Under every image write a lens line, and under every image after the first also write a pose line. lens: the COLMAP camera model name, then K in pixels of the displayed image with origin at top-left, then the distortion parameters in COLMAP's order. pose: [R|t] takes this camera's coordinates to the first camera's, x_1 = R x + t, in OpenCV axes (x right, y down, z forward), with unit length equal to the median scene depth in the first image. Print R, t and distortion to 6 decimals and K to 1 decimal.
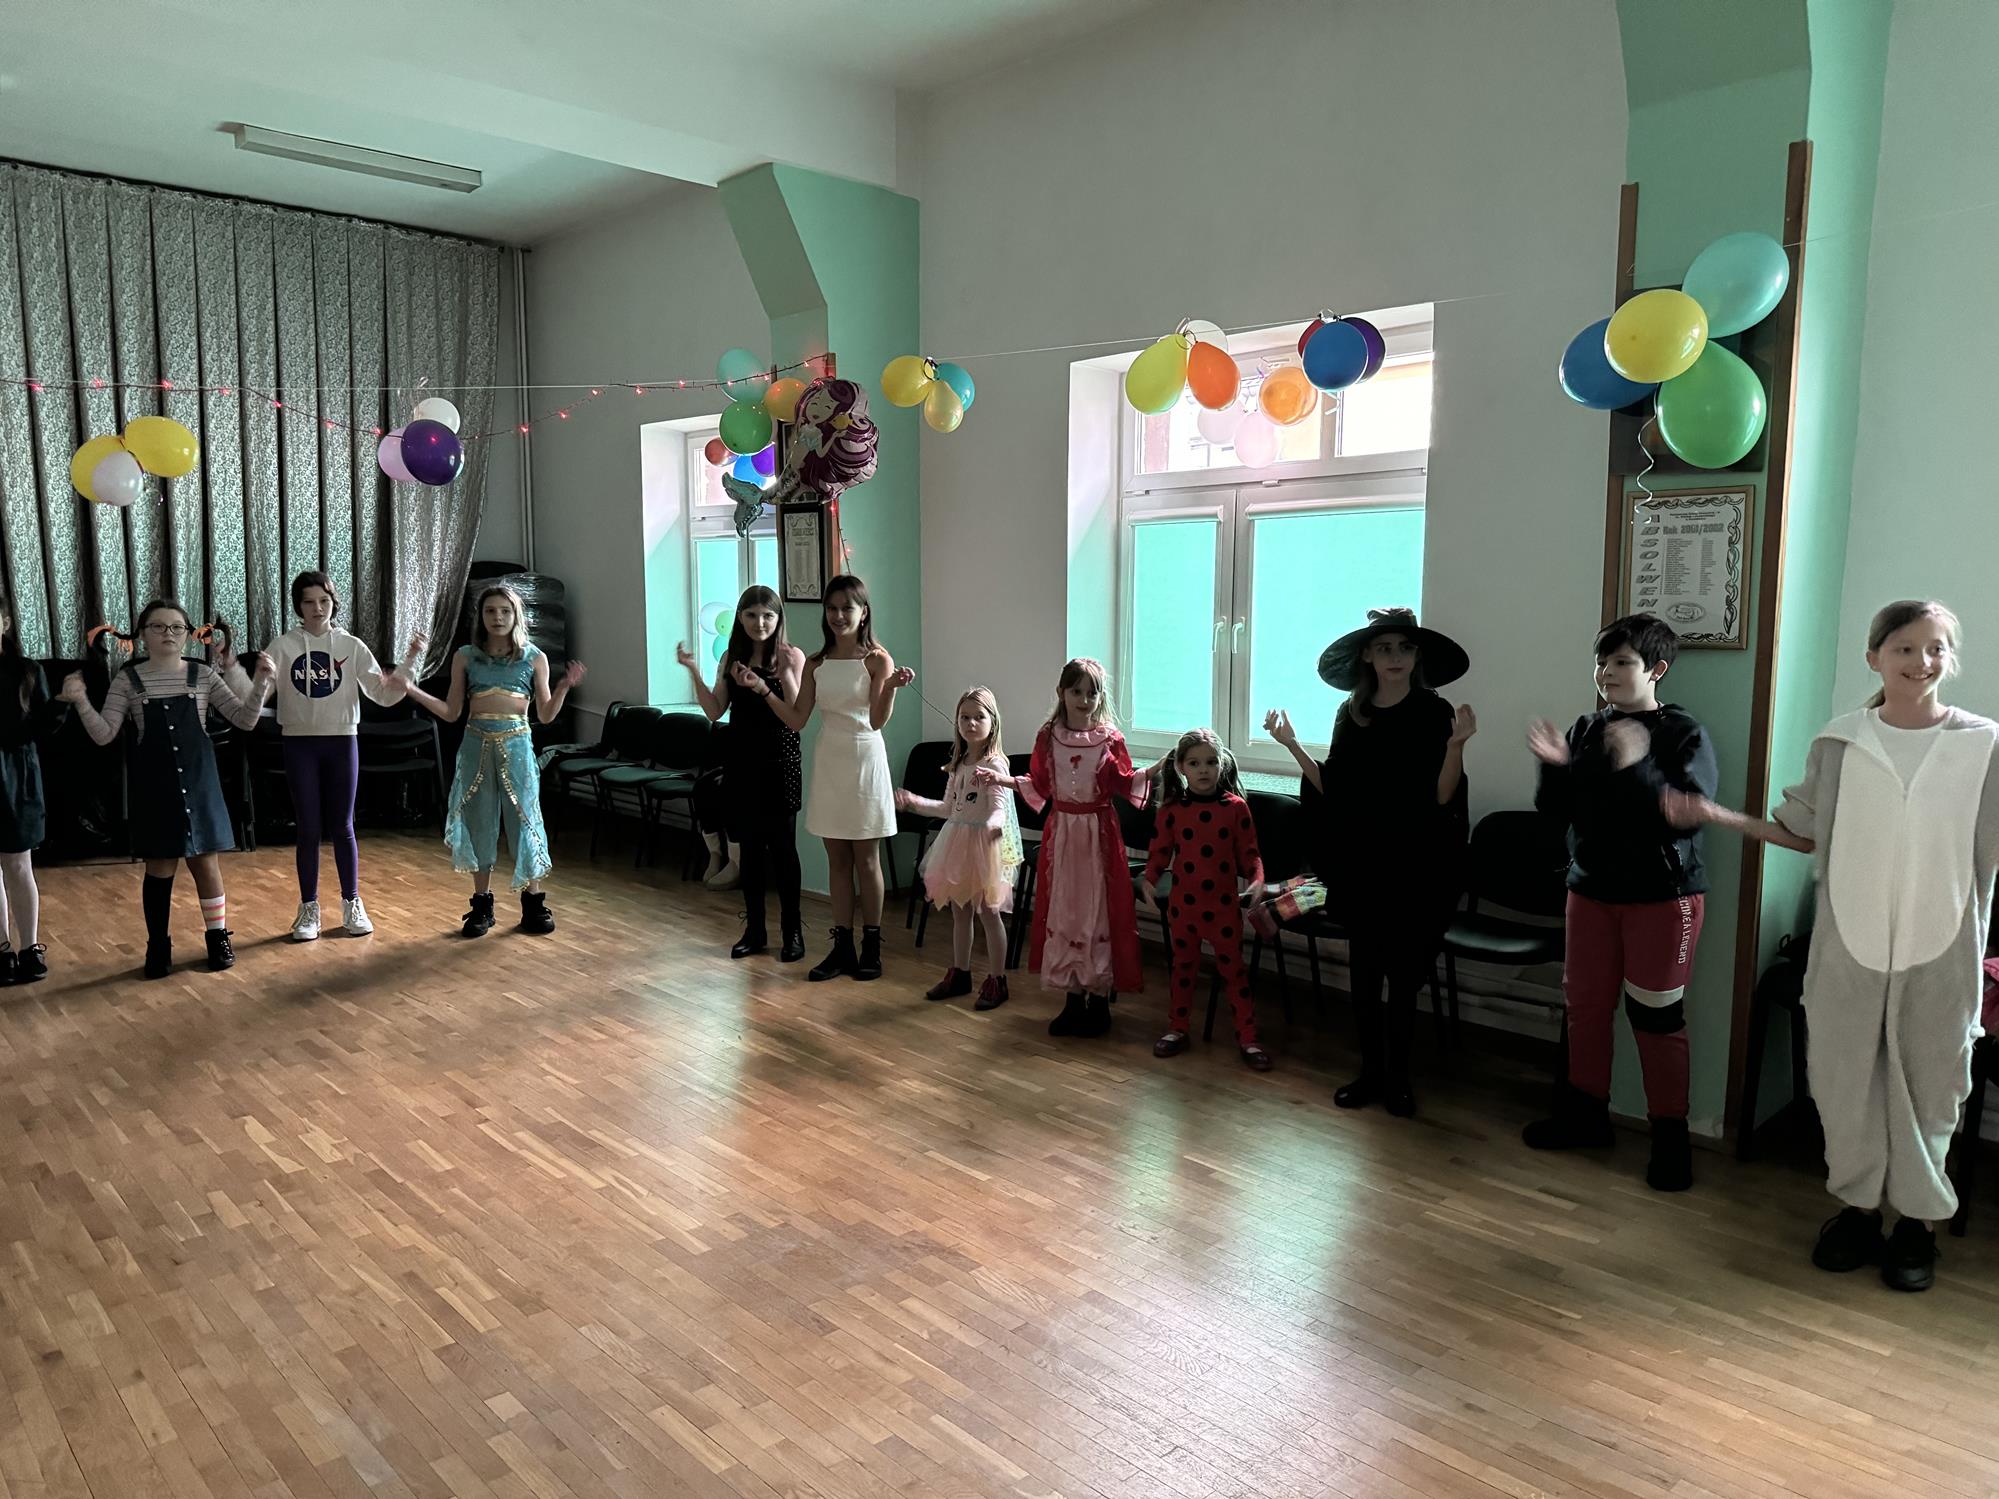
lens RADIAL K [[1427.4, 0, 1007.0], [0, 1427.4, 761.0], [0, 0, 1]] dist [0.065788, -0.075884]
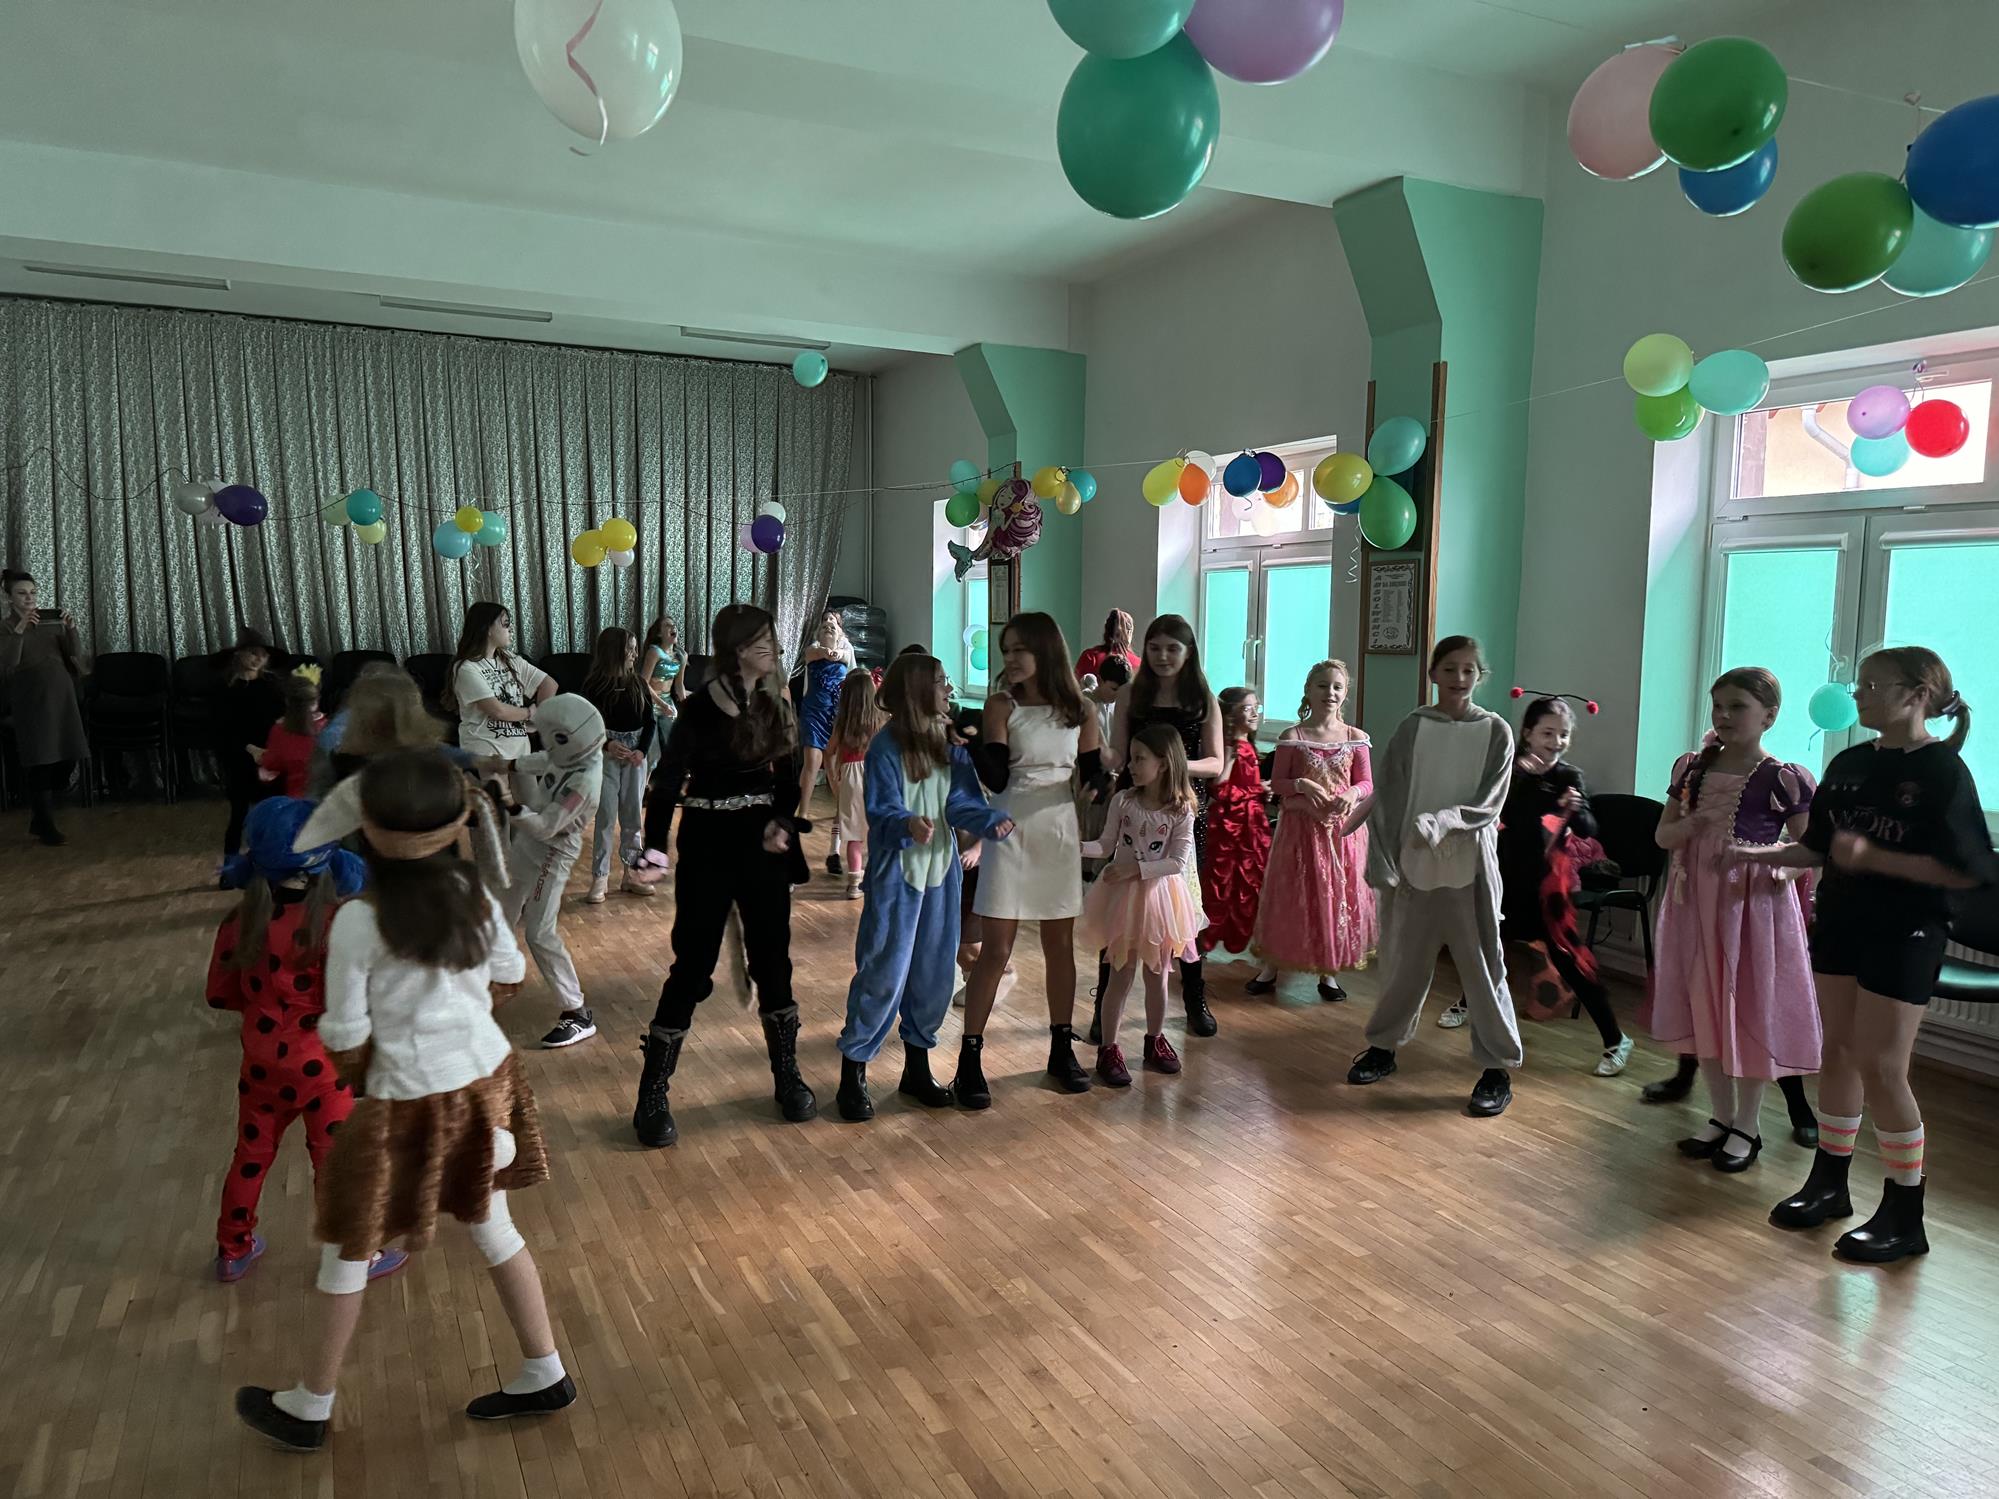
lens RADIAL K [[1379.3, 0, 1004.3], [0, 1379.3, 768.8], [0, 0, 1]] dist [0.128531, -0.225215]
pose [[0.958240, 0.038289, -0.283389, 0.303202], [-0.041501, 0.999124, -0.005337, 0.052066], [0.282937, 0.016875, 0.958990, -0.424264]]
